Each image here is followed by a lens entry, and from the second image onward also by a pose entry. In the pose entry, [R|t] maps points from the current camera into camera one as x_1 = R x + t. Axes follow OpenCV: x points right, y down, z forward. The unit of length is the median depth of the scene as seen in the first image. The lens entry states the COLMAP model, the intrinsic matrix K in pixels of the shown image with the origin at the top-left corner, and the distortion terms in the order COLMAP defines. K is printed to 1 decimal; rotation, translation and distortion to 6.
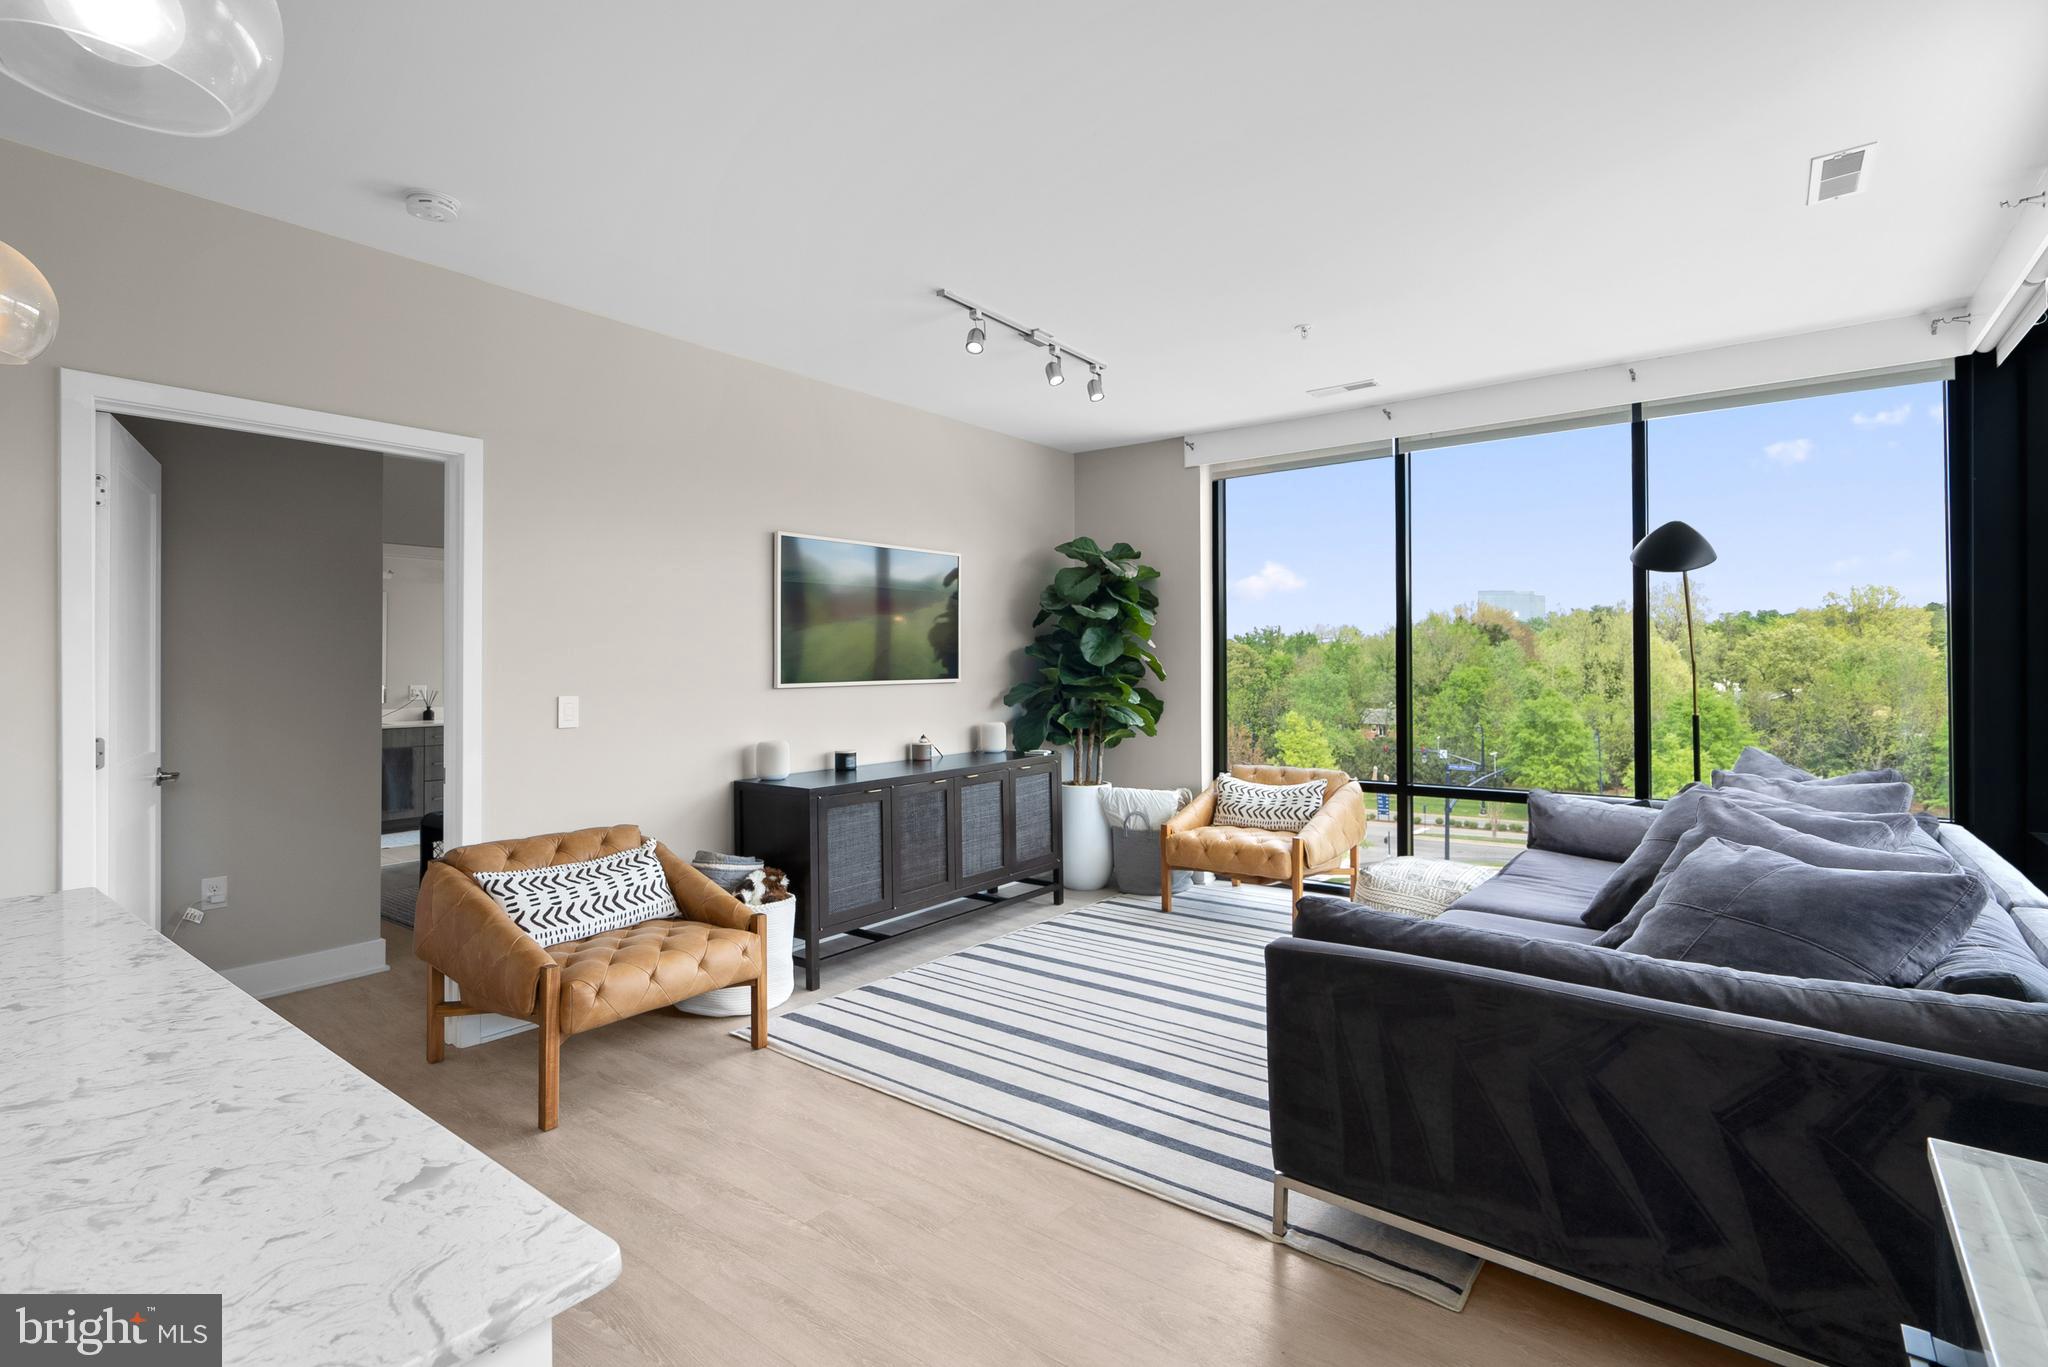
lens RADIAL K [[952.2, 0, 1014.9], [0, 952.2, 657.4], [0, 0, 1]] dist [-0.005858, 0.001493]
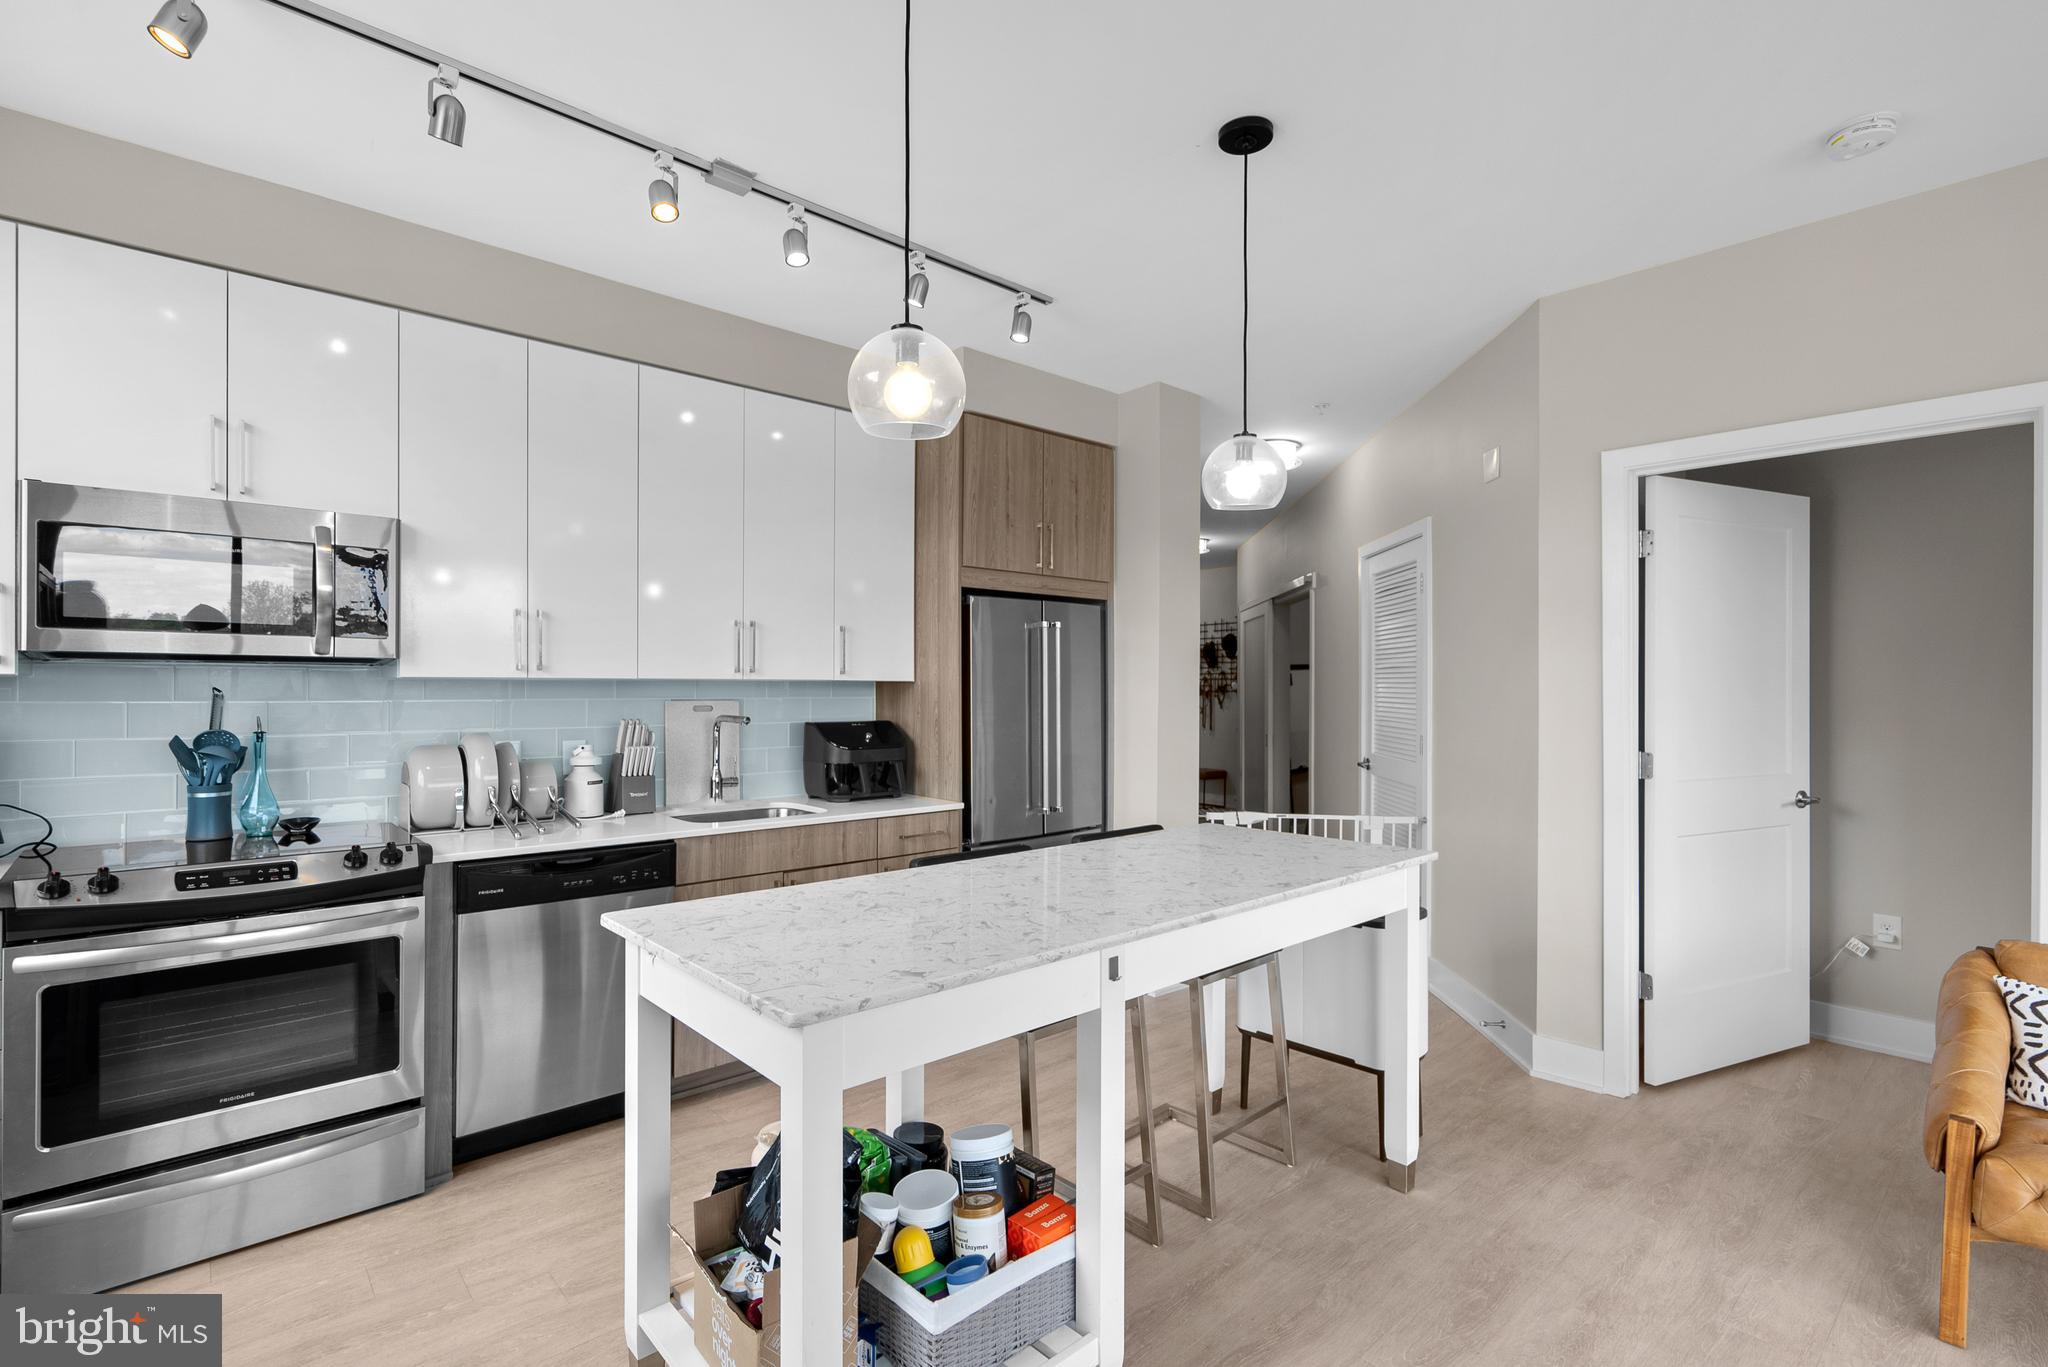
lens RADIAL K [[952.2, 0, 1018.6], [0, 952.2, 692.8], [0, 0, 1]] dist [-0.005858, 0.001493]
pose [[-0.170804, 0.007275, -0.985278, 0.280403], [0.002694, 0.999972, 0.006916, 0.002079], [0.985301, -0.001473, -0.170819, 0.382130]]
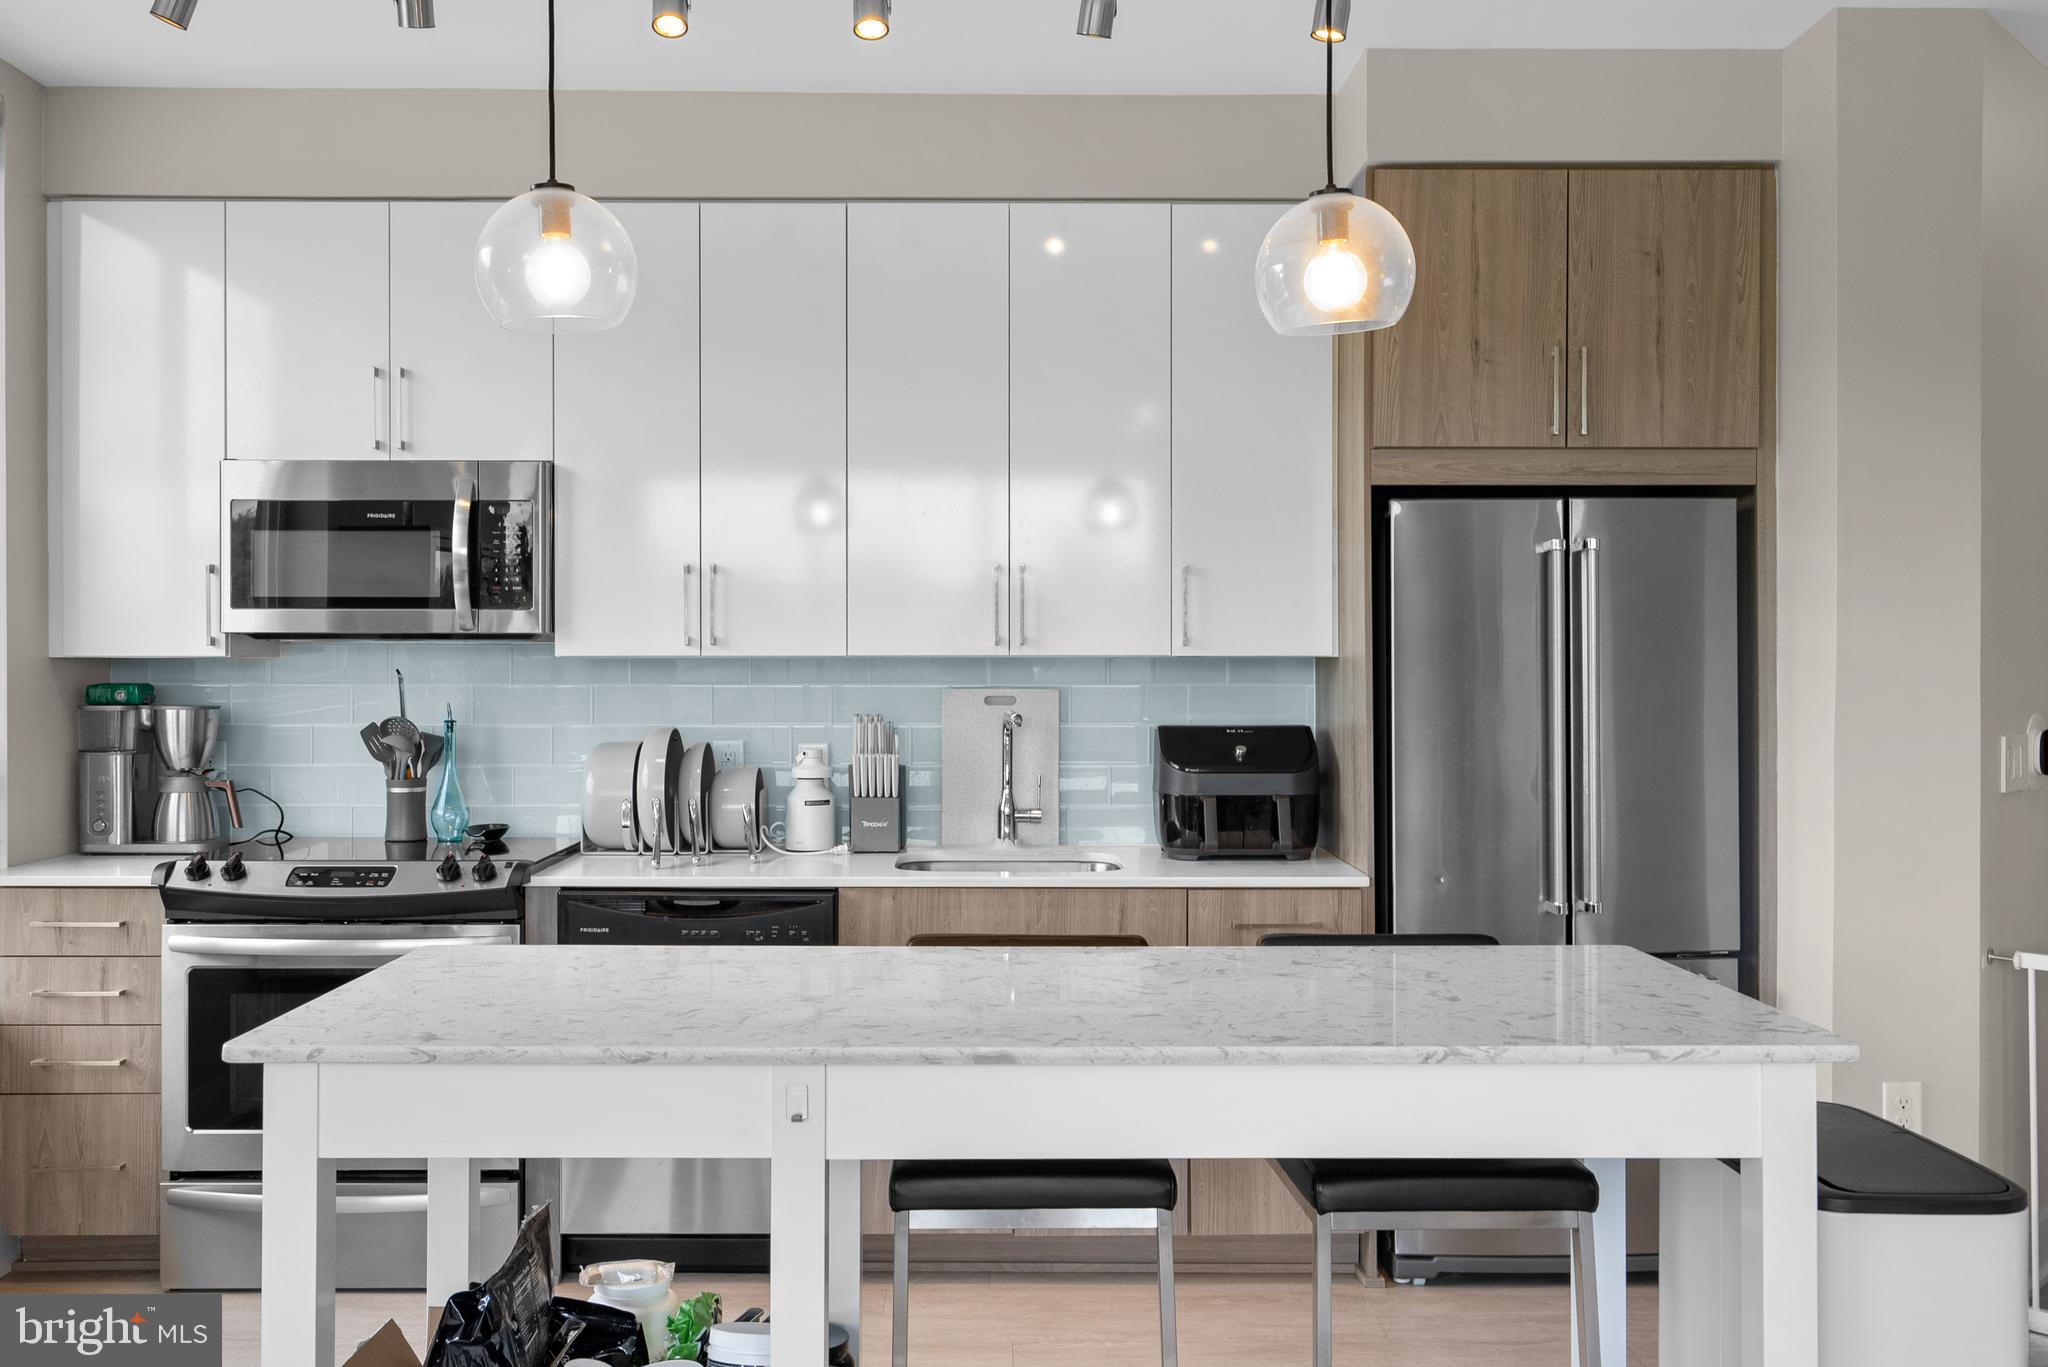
lens RADIAL K [[1788.1, 0, 983.8], [0, 1788.1, 677.4], [0, 0, 1]] dist [0.003151, -0.005099]
pose [[-0.786247, 0.007051, -0.617872, 0.088770], [0.004335, 0.999973, 0.005894, 0.001426], [0.617897, 0.001956, -0.786257, 0.915159]]
